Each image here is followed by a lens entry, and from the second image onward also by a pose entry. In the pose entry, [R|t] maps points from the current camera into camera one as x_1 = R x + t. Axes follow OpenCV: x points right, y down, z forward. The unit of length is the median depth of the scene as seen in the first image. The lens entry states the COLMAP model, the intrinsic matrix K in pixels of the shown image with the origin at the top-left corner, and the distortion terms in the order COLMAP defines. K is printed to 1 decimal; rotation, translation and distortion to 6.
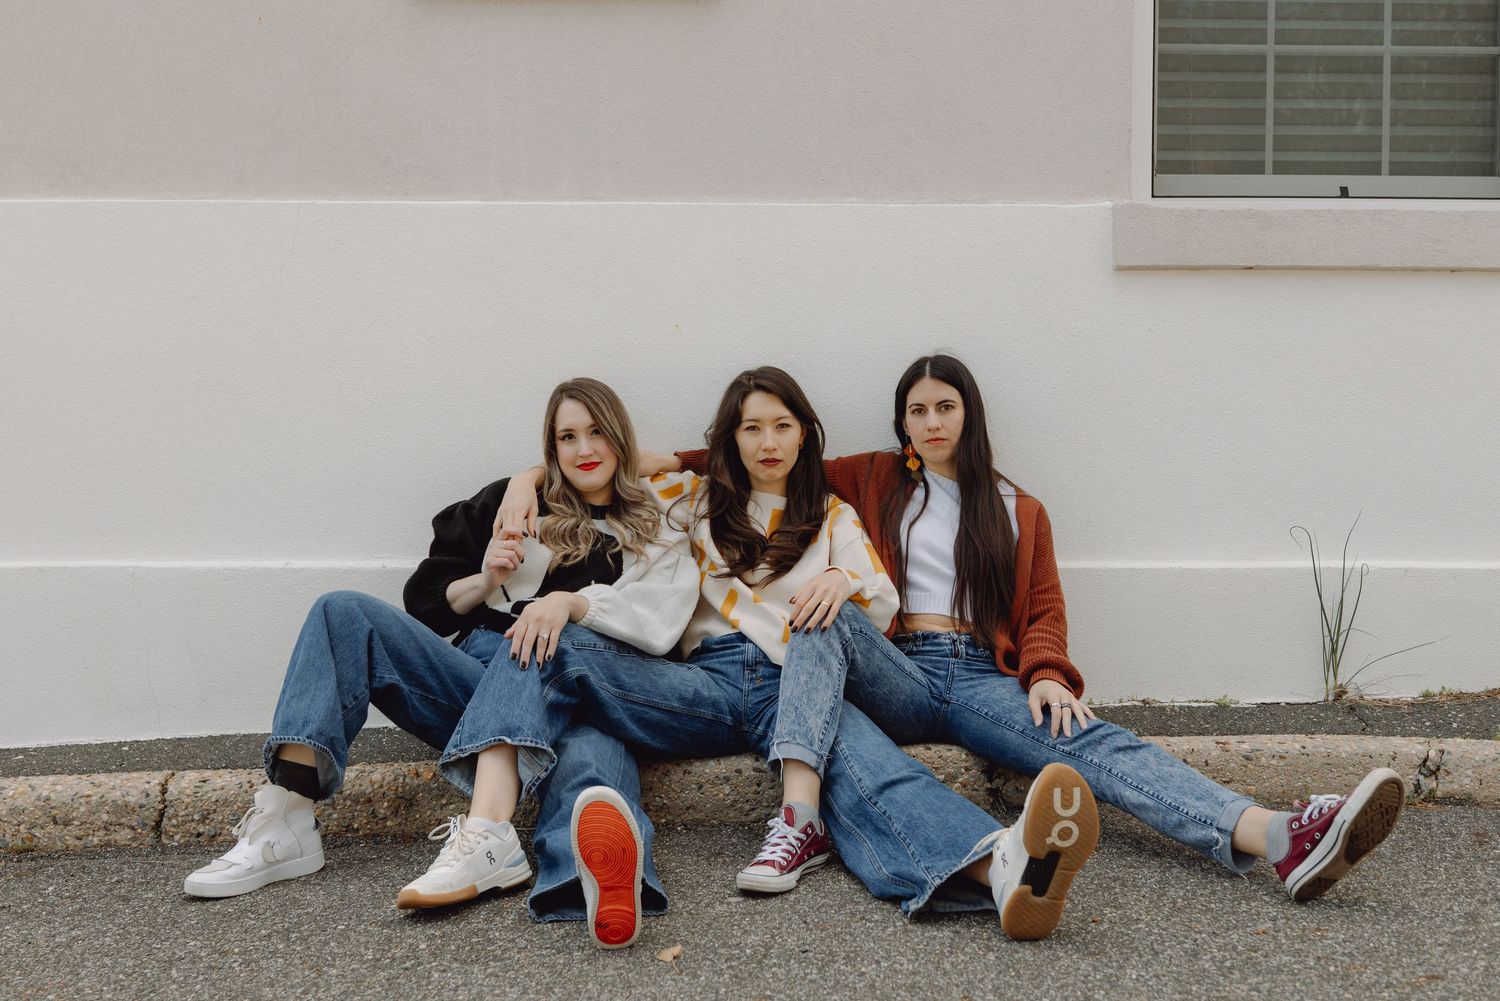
lens RADIAL K [[1367.7, 0, 756.3], [0, 1367.7, 600.6], [0, 0, 1]] dist [-0.002438, 0.000000]
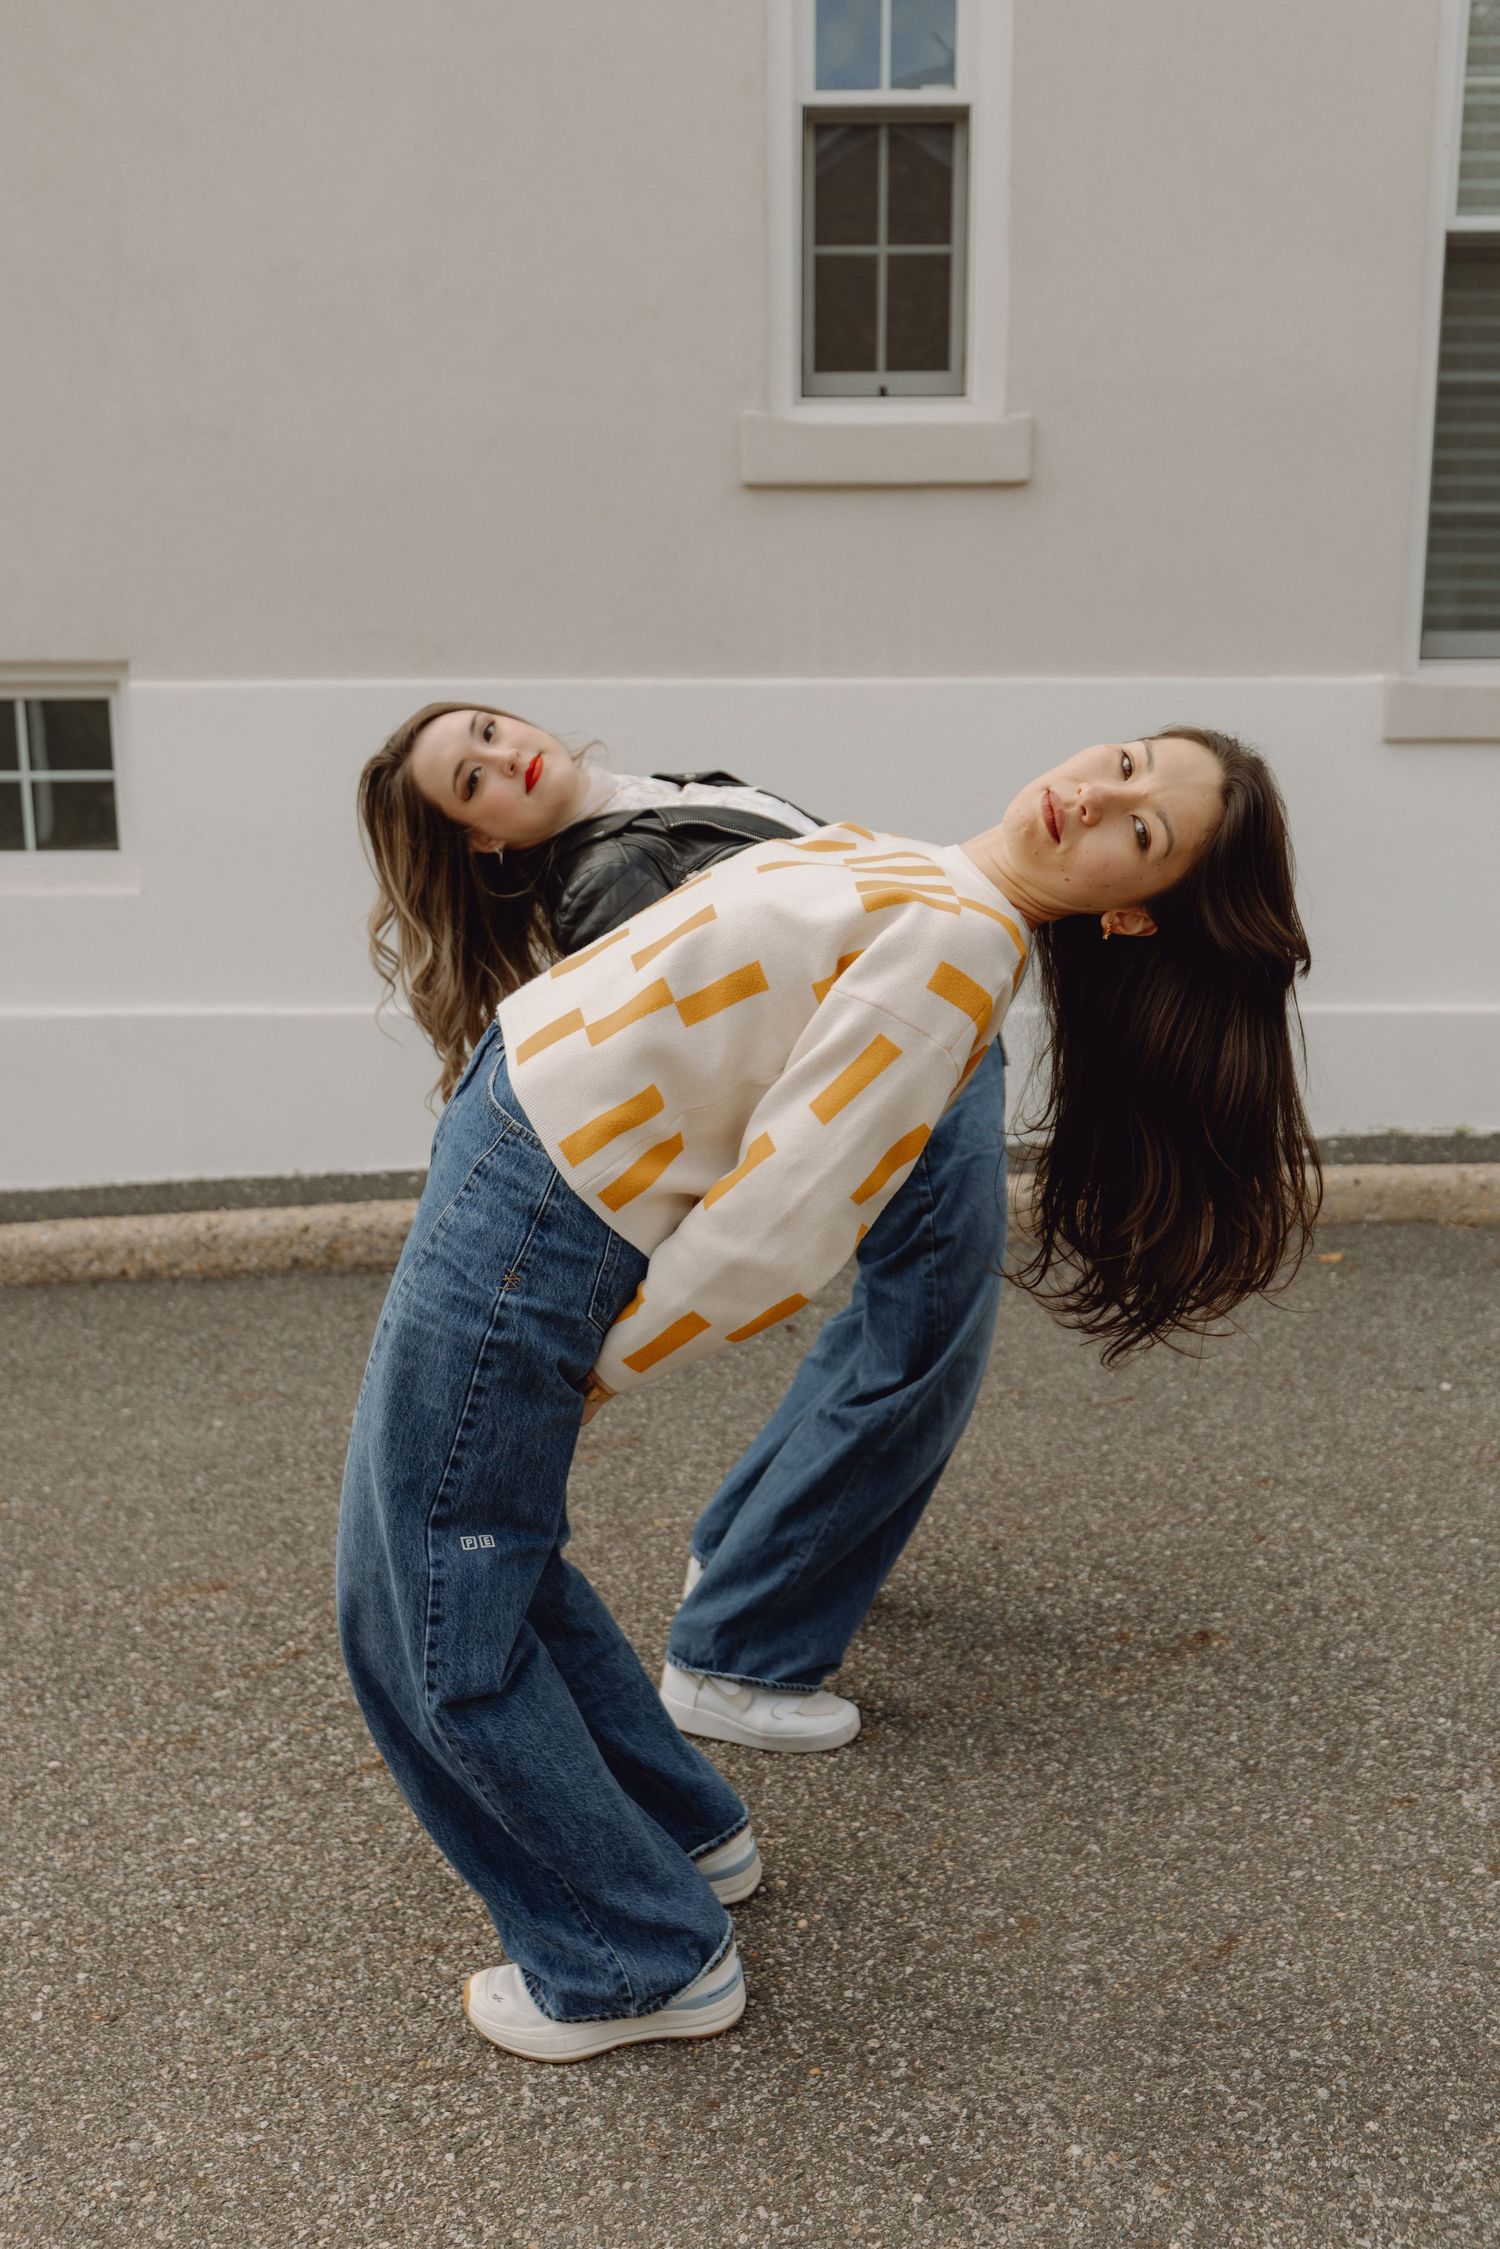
lens RADIAL K [[1884.9, 0, 736.9], [0, 1884.9, 1122.1], [0, 0, 1]] dist [0.023984, -0.058221]
pose [[0.999694, 0.001203, -0.024723, -0.235809], [0.002198, 0.990557, 0.137081, -0.160236], [0.024655, -0.137093, 0.990251, -0.602998]]
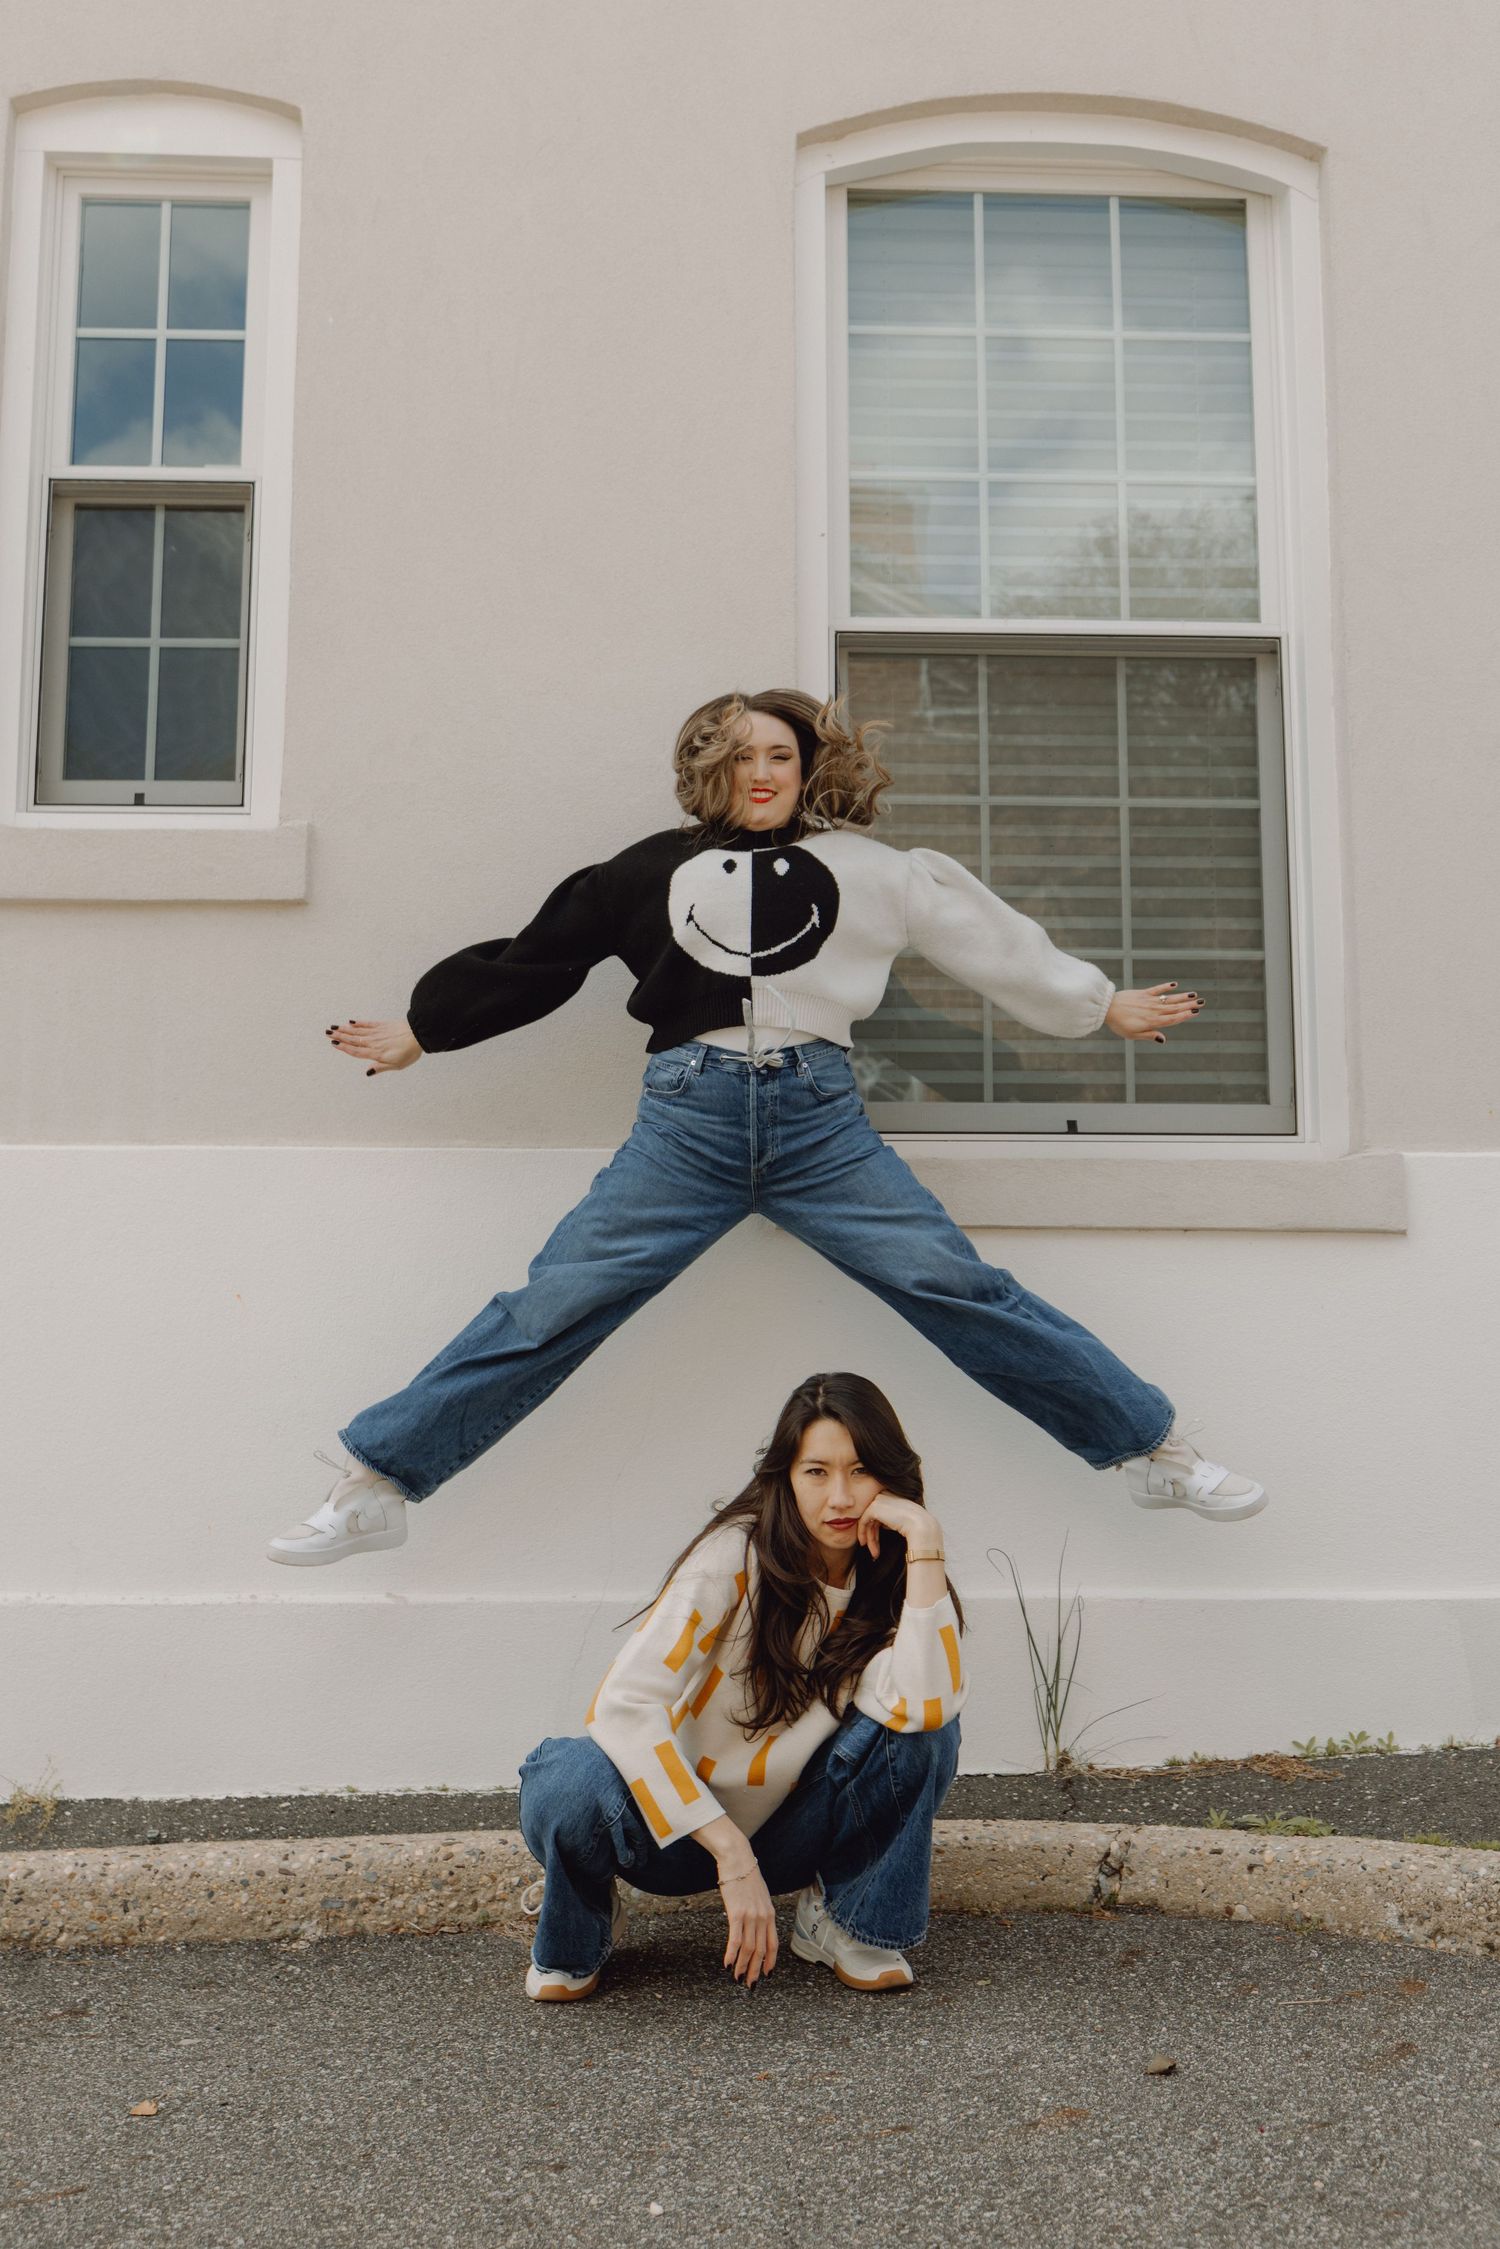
lens RADIAL K [[2211.4, 0, 727.3], [0, 2211.4, 1094.4], [0, 0, 1]] dist [-0.004839, 0.000000]
pose [[0.999724, 0.003514, 0.023221, 0.219546], [0.001046, 0.981106, -0.193467, -0.069170], [-0.023462, 0.193438, 0.980832, -0.349543]]
